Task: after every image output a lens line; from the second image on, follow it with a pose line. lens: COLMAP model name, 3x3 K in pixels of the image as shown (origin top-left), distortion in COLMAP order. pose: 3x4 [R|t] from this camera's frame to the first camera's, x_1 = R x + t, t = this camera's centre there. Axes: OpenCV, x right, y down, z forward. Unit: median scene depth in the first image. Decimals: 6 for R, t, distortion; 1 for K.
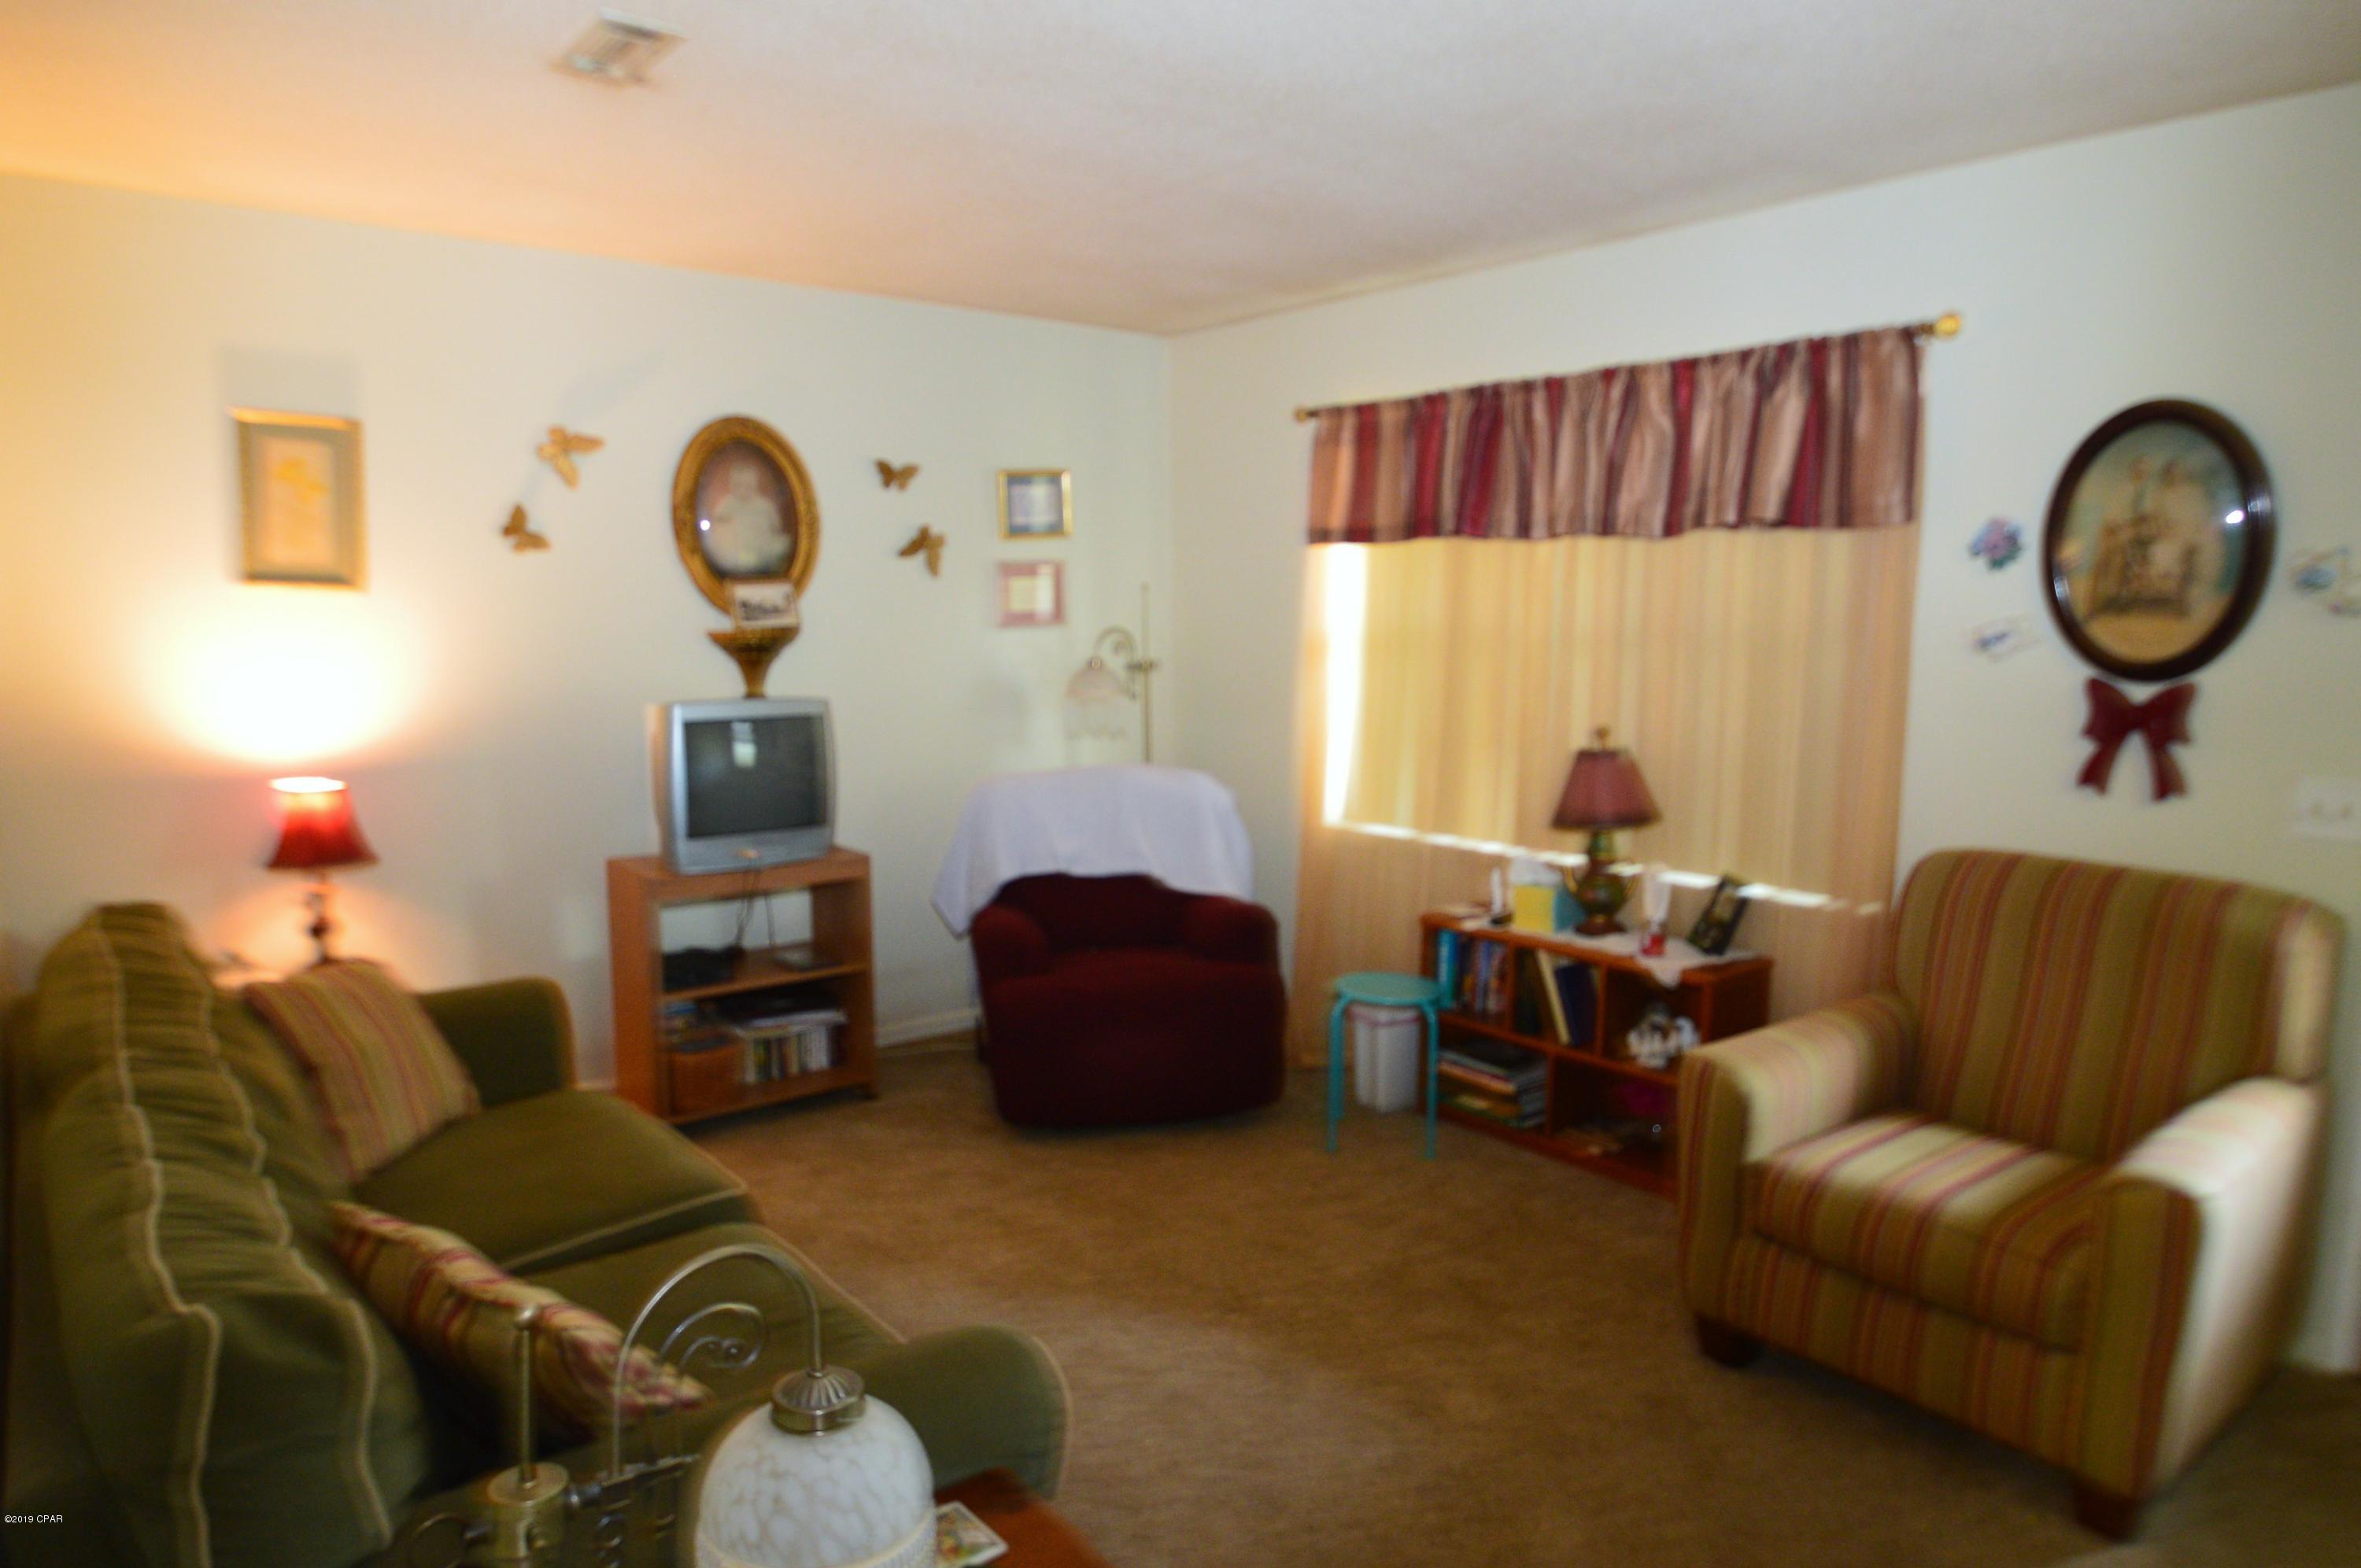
lens RADIAL K [[1328.0, 0, 1160.6], [0, 1328.0, 798.5], [0, 0, 1]] dist [-0.023552, -0.000376]
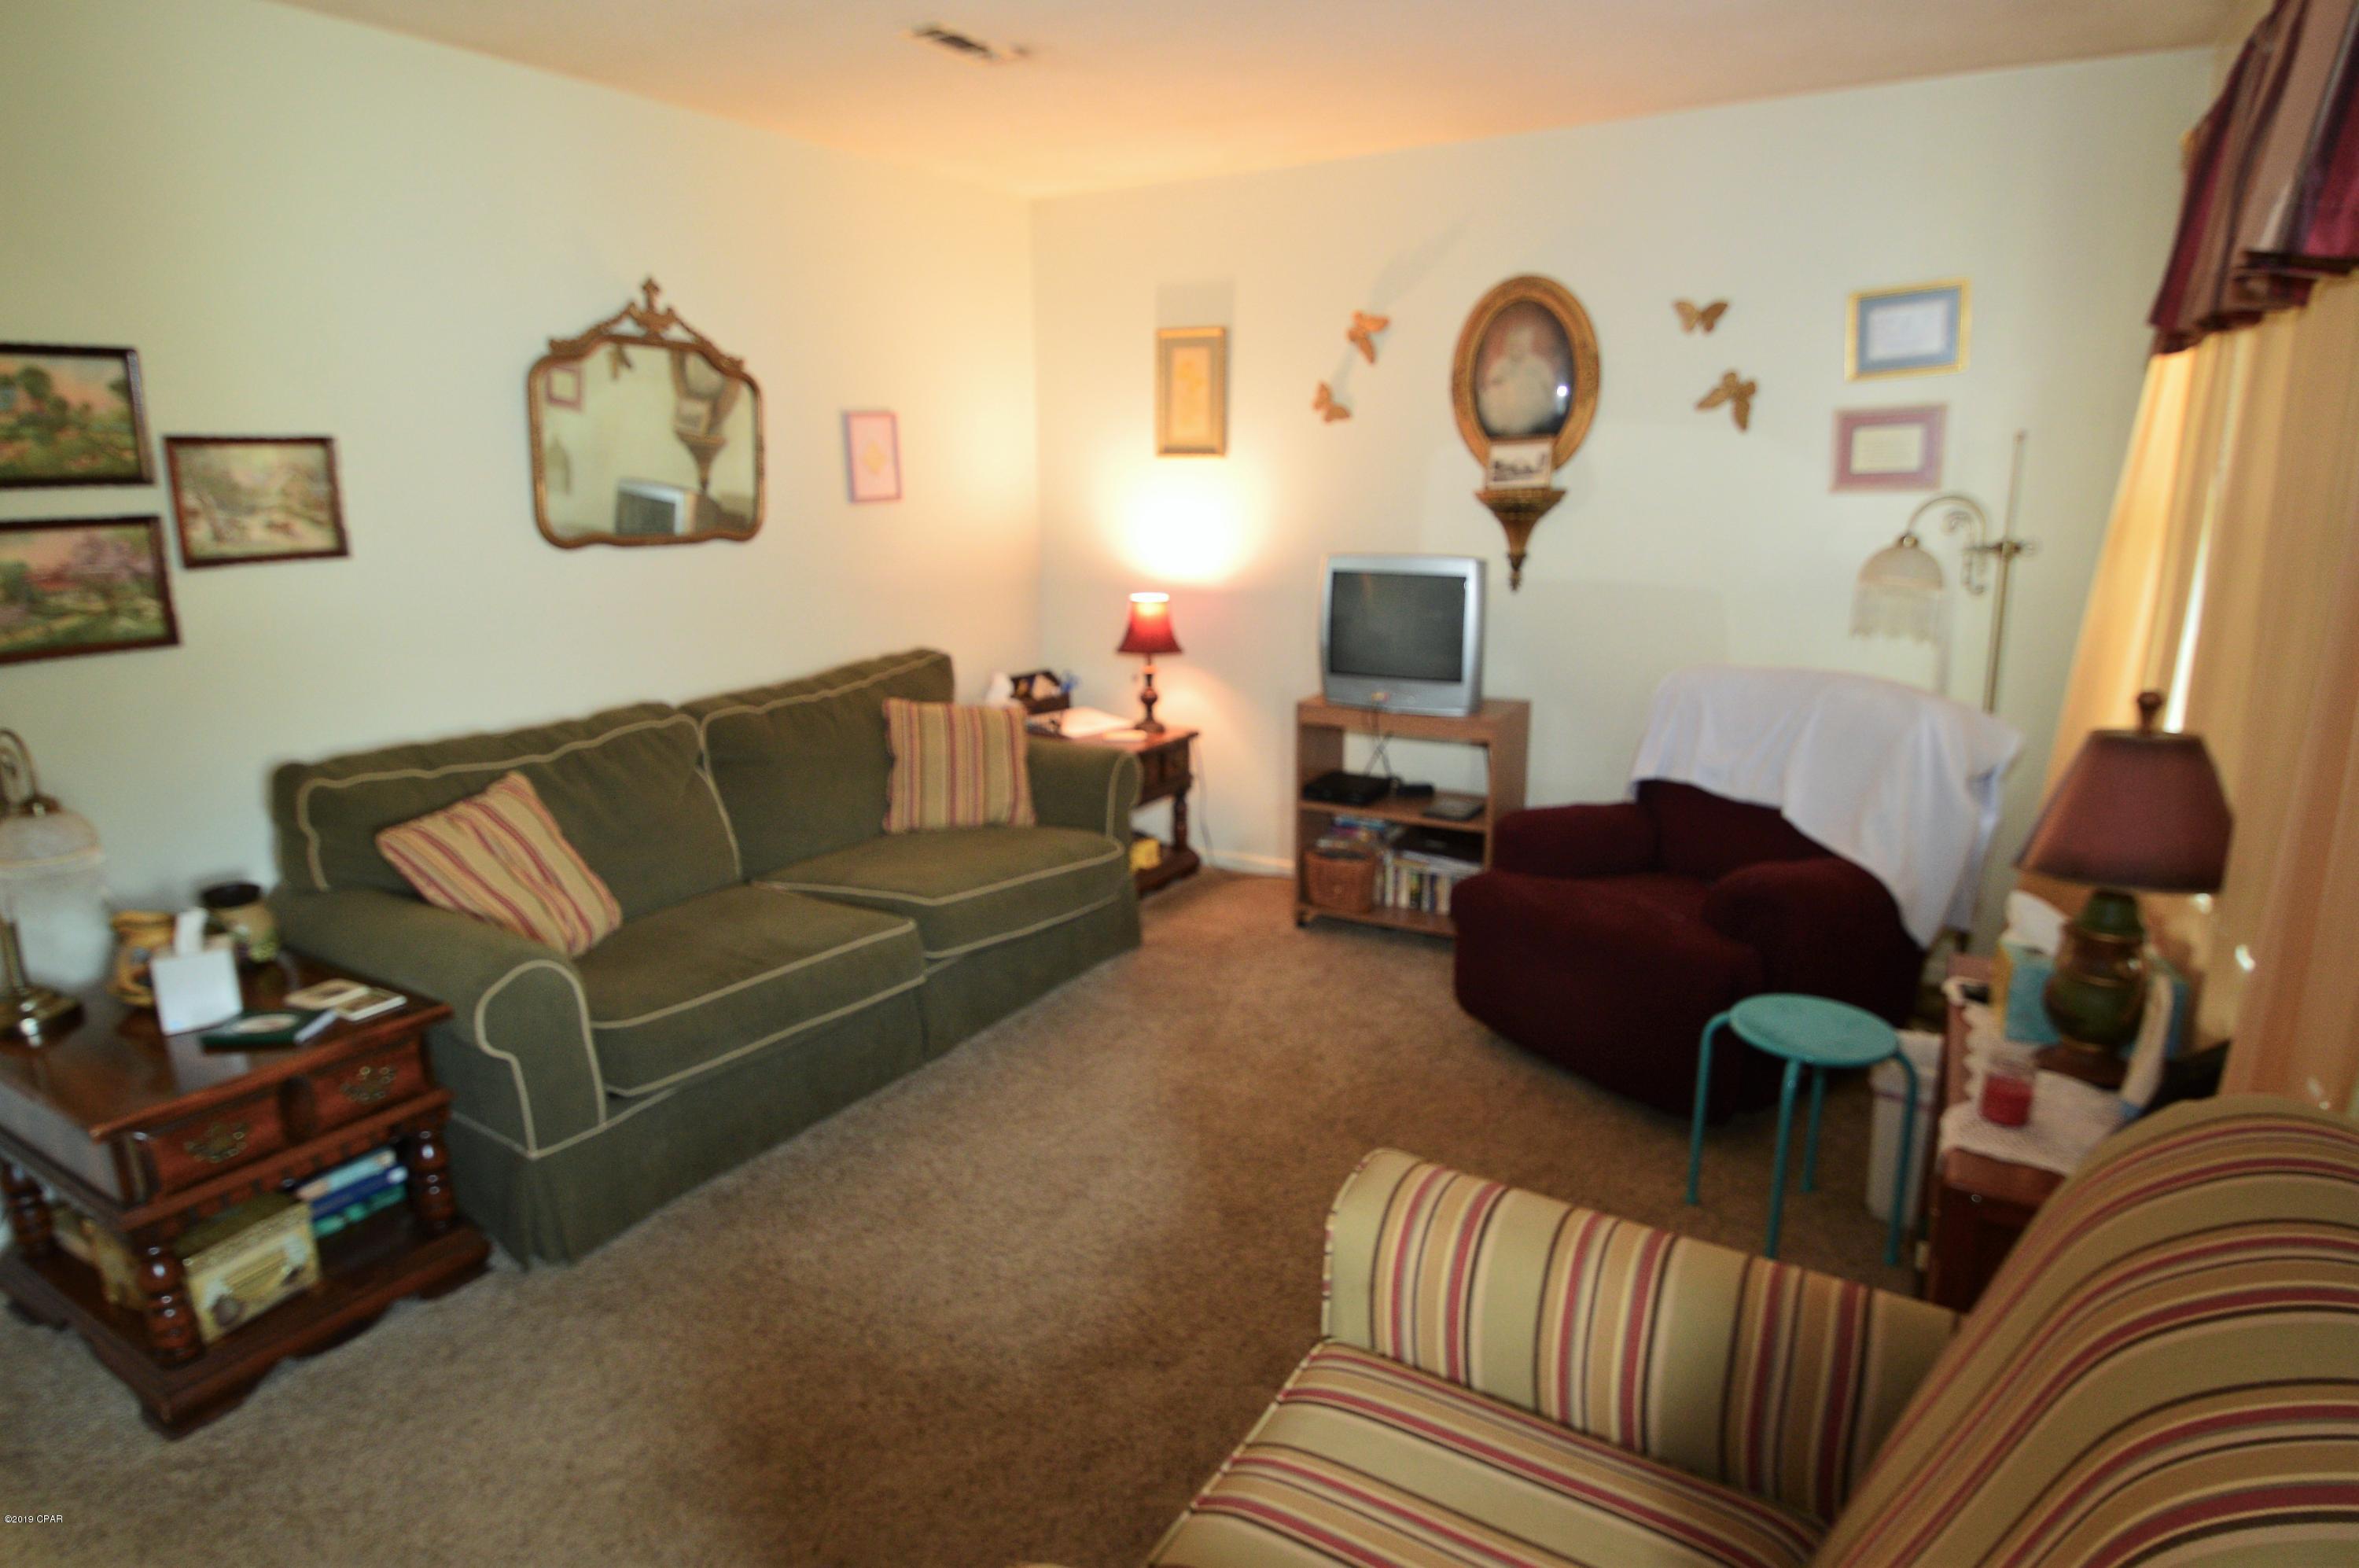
lens RADIAL K [[1267.8, 0, 1180.9], [0, 1267.8, 748.0], [0, 0, 1]] dist [-0.016566, -0.000039]
pose [[0.405633, 0.190331, -0.894000, 0.522993], [-0.123010, 0.980549, 0.152944, -0.051321], [0.905721, 0.047932, 0.421156, 0.376666]]
